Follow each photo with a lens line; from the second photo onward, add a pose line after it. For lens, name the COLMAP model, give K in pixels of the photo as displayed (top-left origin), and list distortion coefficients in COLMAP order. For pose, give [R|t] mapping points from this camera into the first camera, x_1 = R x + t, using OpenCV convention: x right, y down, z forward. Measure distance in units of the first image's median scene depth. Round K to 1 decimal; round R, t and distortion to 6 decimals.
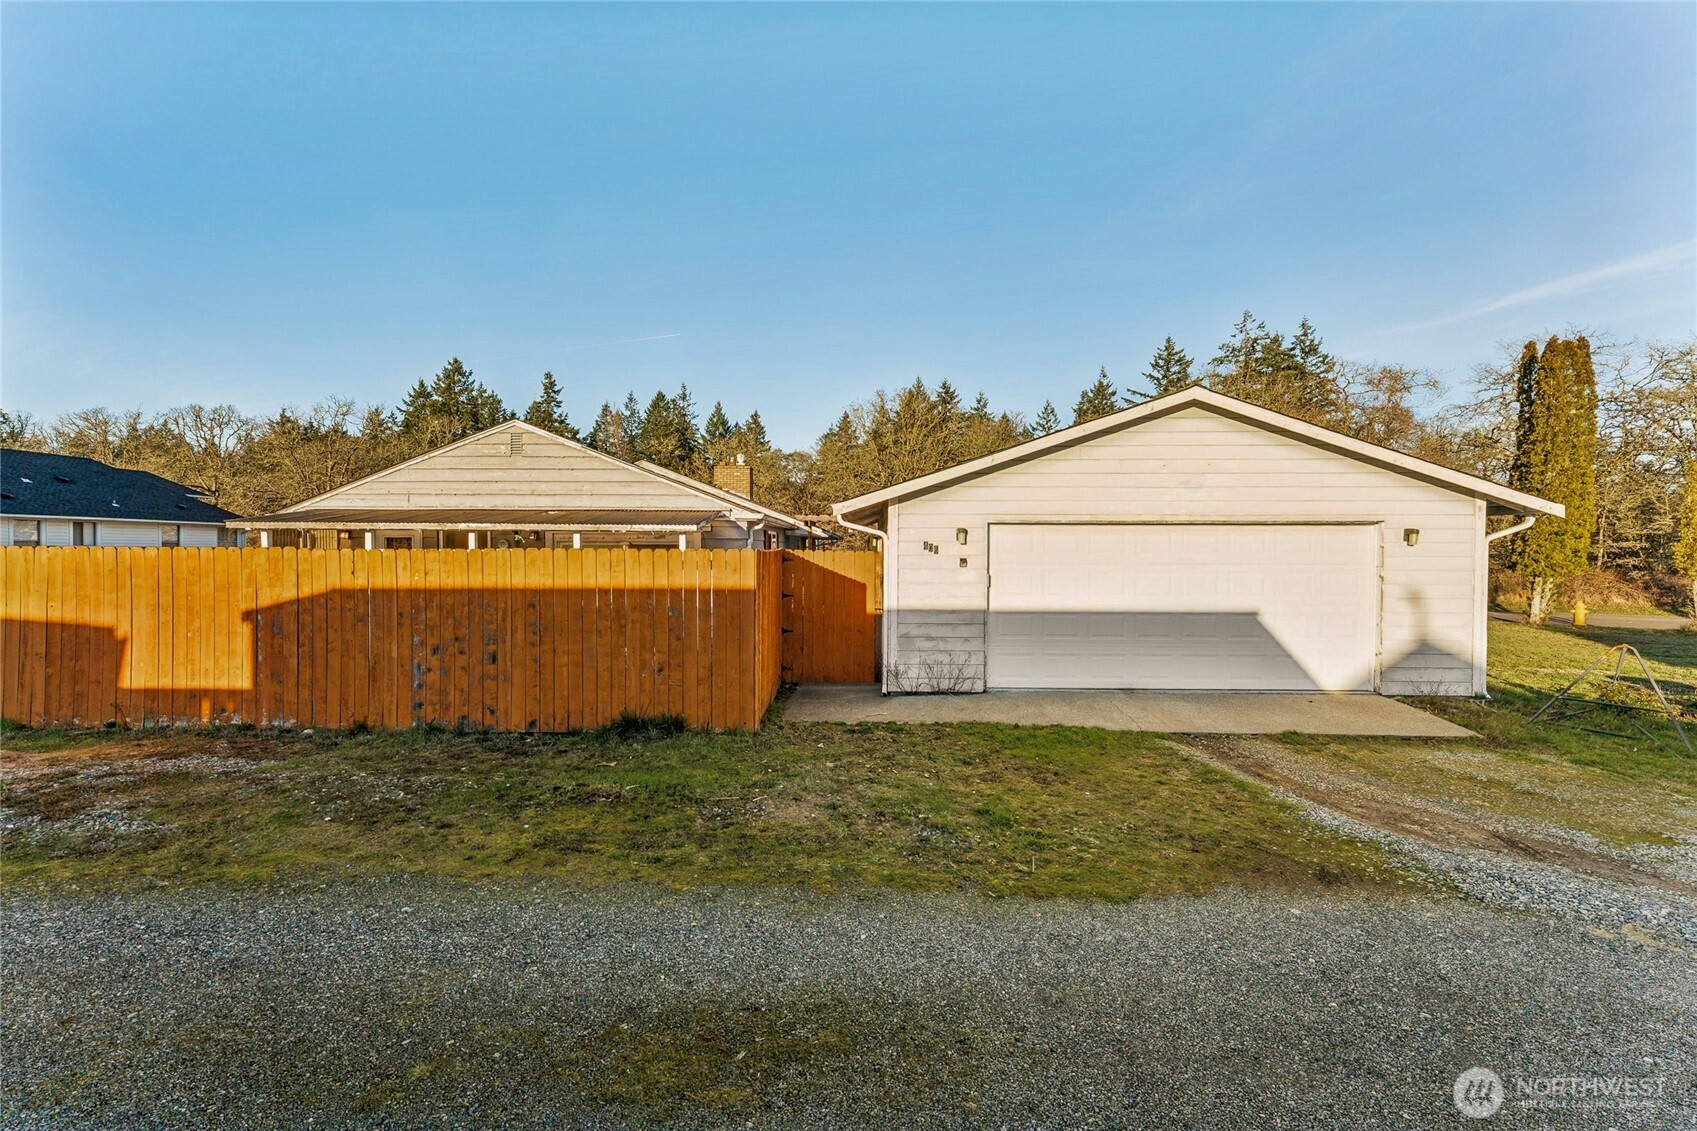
lens RADIAL K [[699.7, 0, 848.5], [0, 699.7, 565.5], [0, 0, 1]] dist [0.000882, -0.000615]
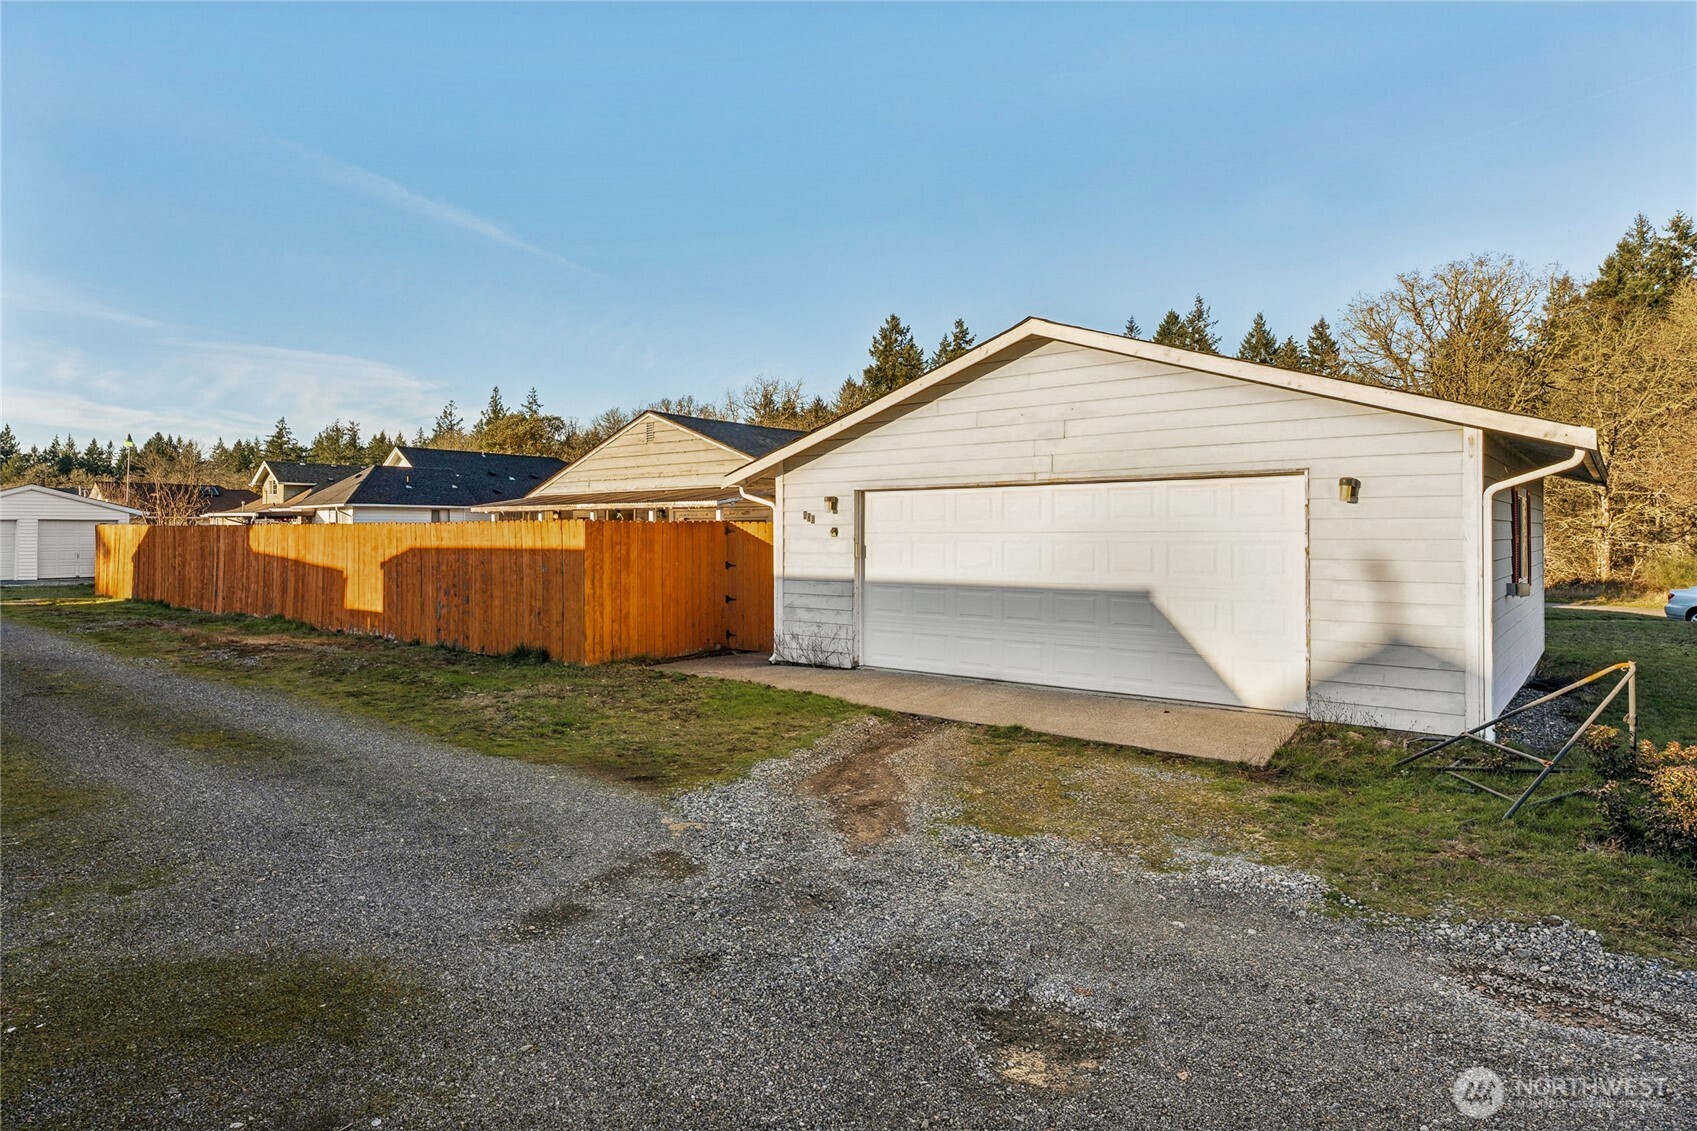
lens RADIAL K [[962.6, 0, 778.1], [0, 962.6, 531.7], [0, 0, 1]] dist [-0.002366, 0.000762]
pose [[0.766005, -0.006036, -0.642806, 0.944071], [-0.010436, 0.999707, -0.021823, 0.024748], [0.642750, 0.023425, 0.765718, -0.068035]]
